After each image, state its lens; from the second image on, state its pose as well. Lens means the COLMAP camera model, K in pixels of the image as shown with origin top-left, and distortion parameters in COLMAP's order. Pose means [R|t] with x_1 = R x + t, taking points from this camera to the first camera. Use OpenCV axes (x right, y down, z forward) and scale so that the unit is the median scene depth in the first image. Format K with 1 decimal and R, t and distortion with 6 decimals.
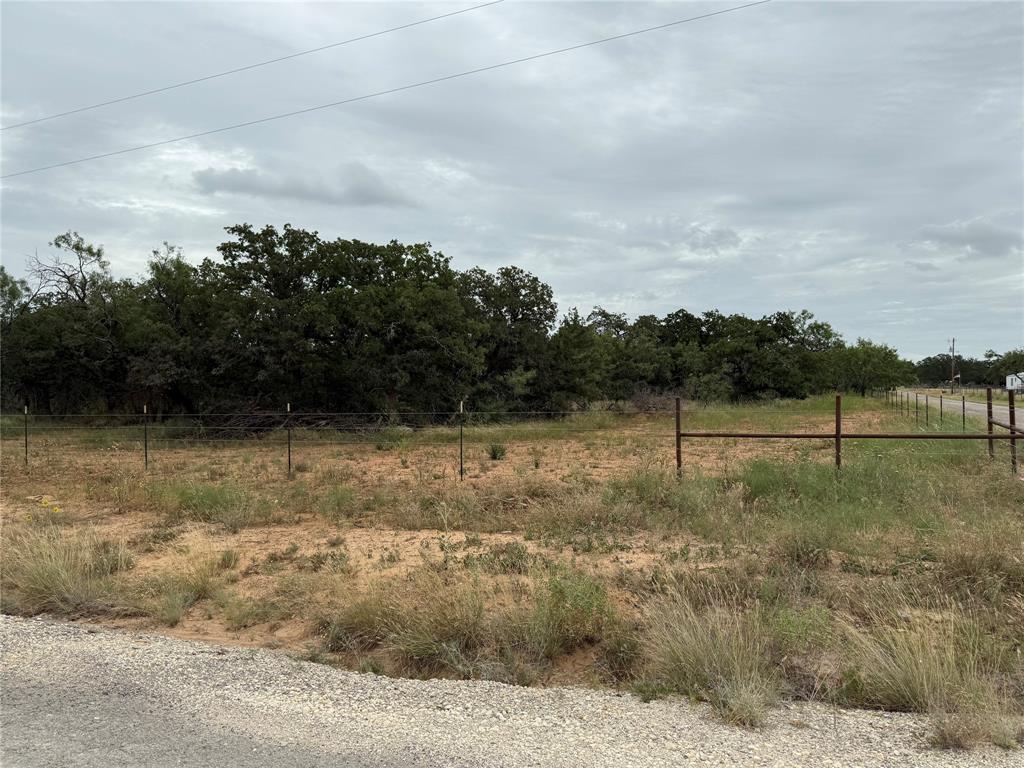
lens RADIAL K [[724.0, 0, 533.2], [0, 724.0, 419.3], [0, 0, 1]] dist [0.044146, -0.057287]
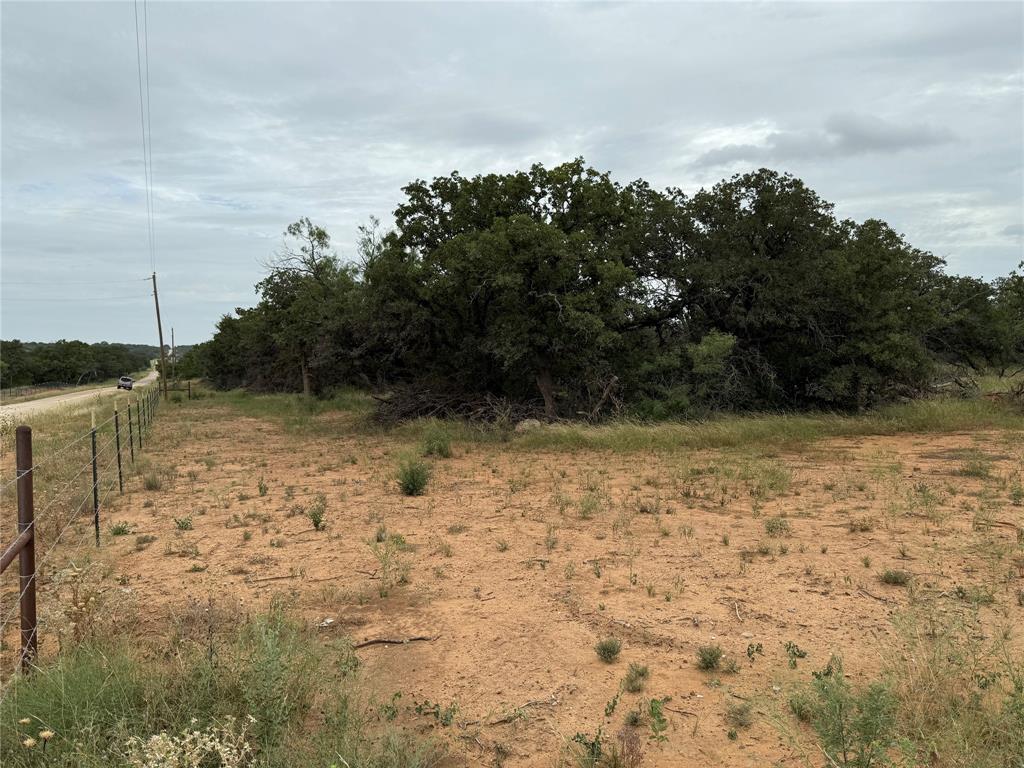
lens RADIAL K [[724.0, 0, 504.2], [0, 724.0, 393.5], [0, 0, 1]] dist [0.044146, -0.057287]
pose [[0.736085, 0.013273, -0.676759, 0.149831], [-0.005774, 0.999894, 0.013331, -0.013804], [0.676865, -0.005906, 0.736084, 0.234328]]
